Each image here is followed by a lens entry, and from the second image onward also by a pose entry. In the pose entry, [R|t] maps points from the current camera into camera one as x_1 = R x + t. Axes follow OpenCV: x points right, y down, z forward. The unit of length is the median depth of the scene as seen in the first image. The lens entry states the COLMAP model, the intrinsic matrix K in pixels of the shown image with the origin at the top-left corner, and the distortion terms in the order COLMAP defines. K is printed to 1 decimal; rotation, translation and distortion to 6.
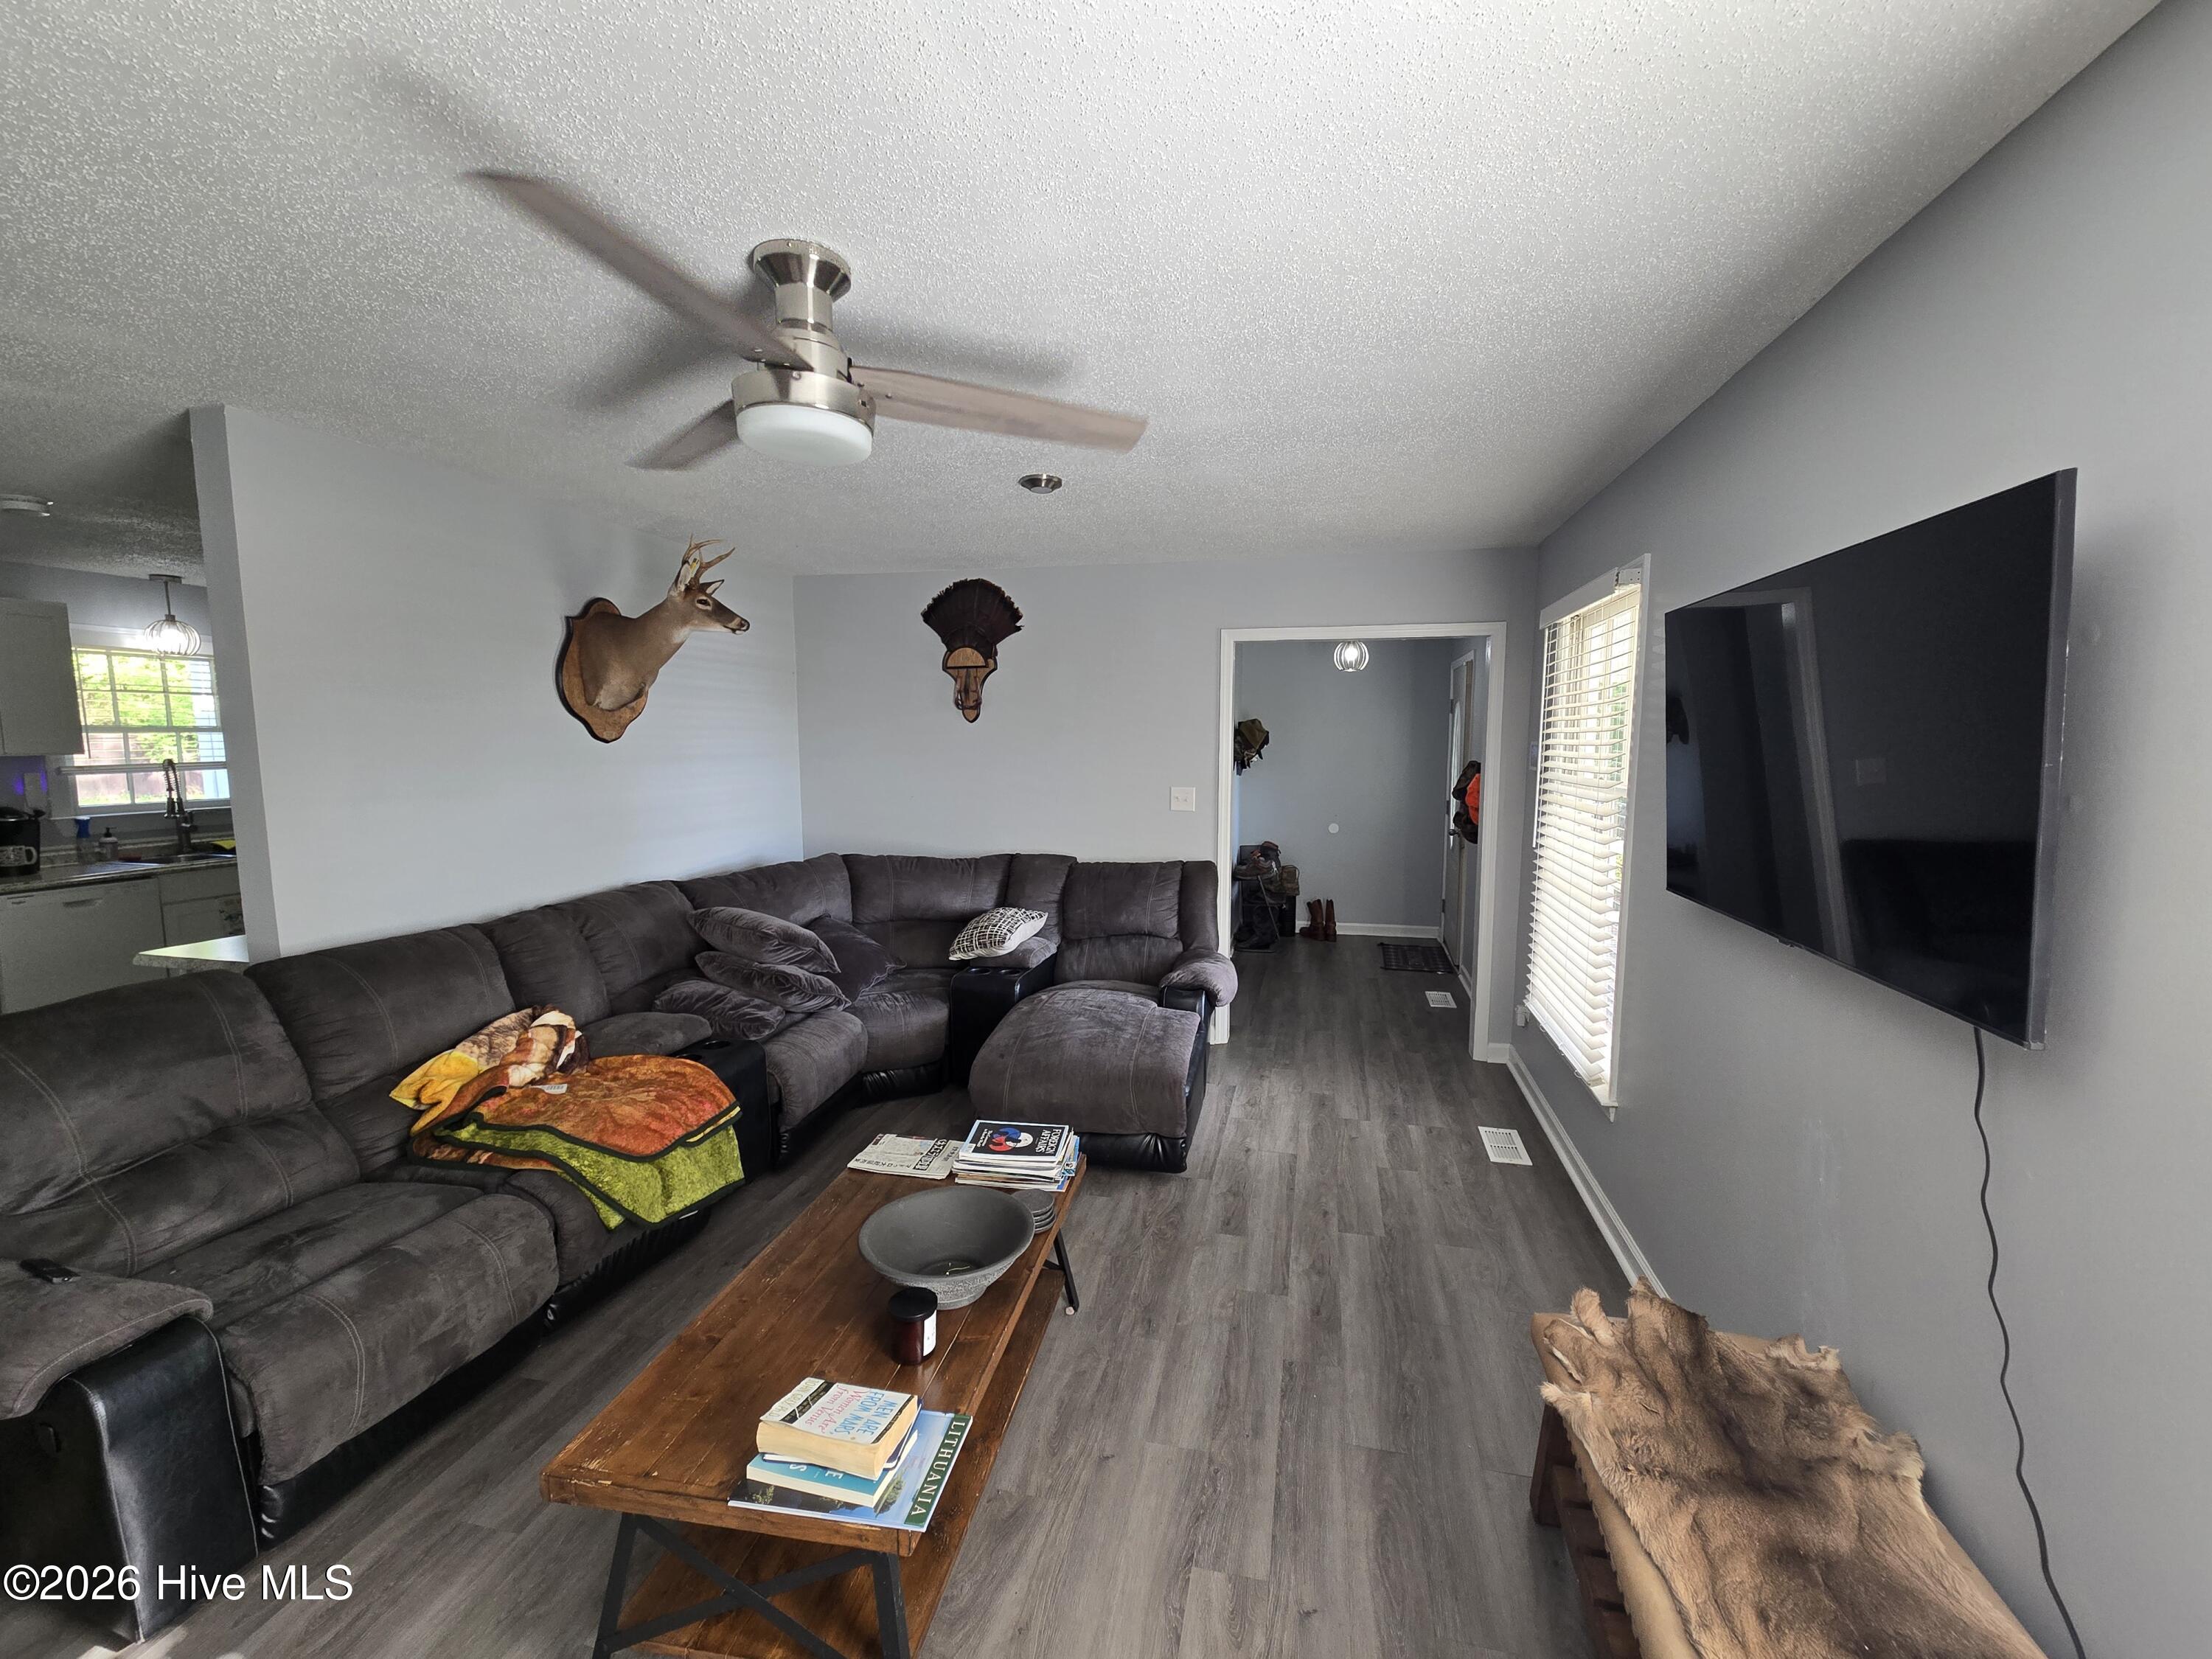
lens RADIAL K [[901.4, 0, 1122.2], [0, 901.4, 841.3], [0, 0, 1]] dist [0.002274, 0.000389]
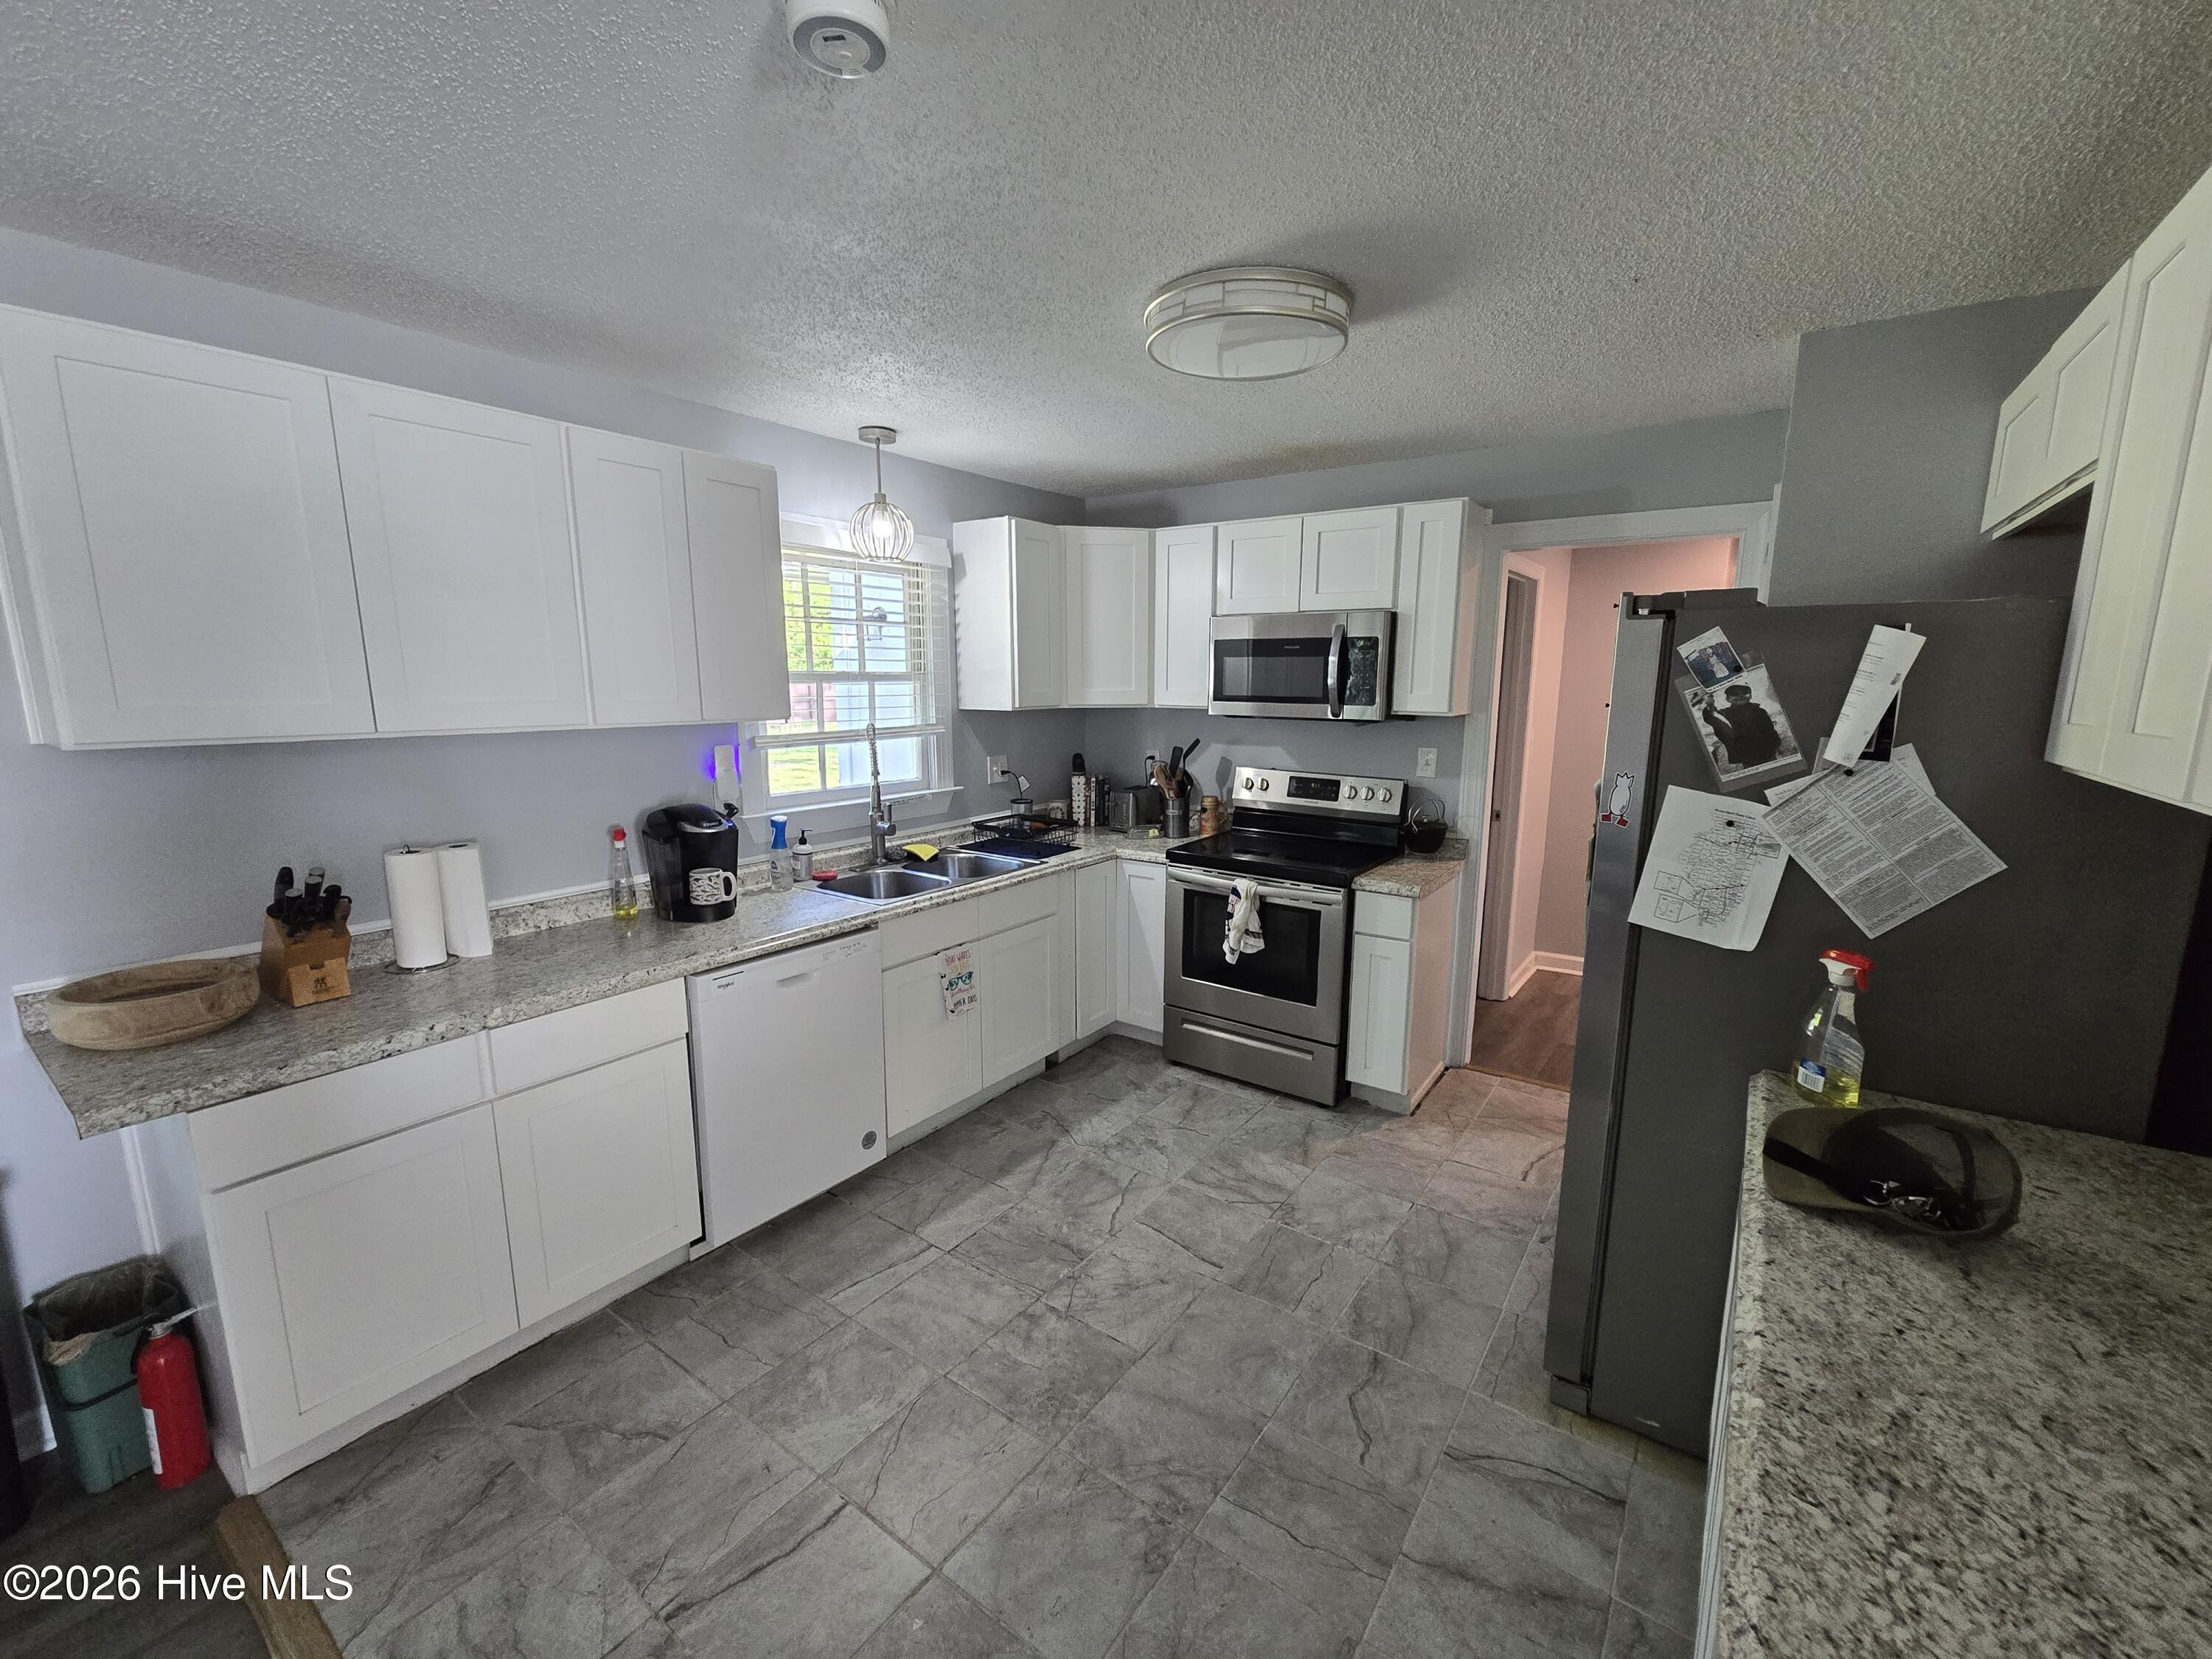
lens RADIAL K [[901.4, 0, 1122.2], [0, 901.4, 841.3], [0, 0, 1]] dist [0.002274, 0.000389]
pose [[0.918682, 0.070904, -0.388581, -0.677205], [-0.045807, 0.996244, 0.073486, -0.067676], [0.392332, -0.049710, 0.918480, 0.507463]]
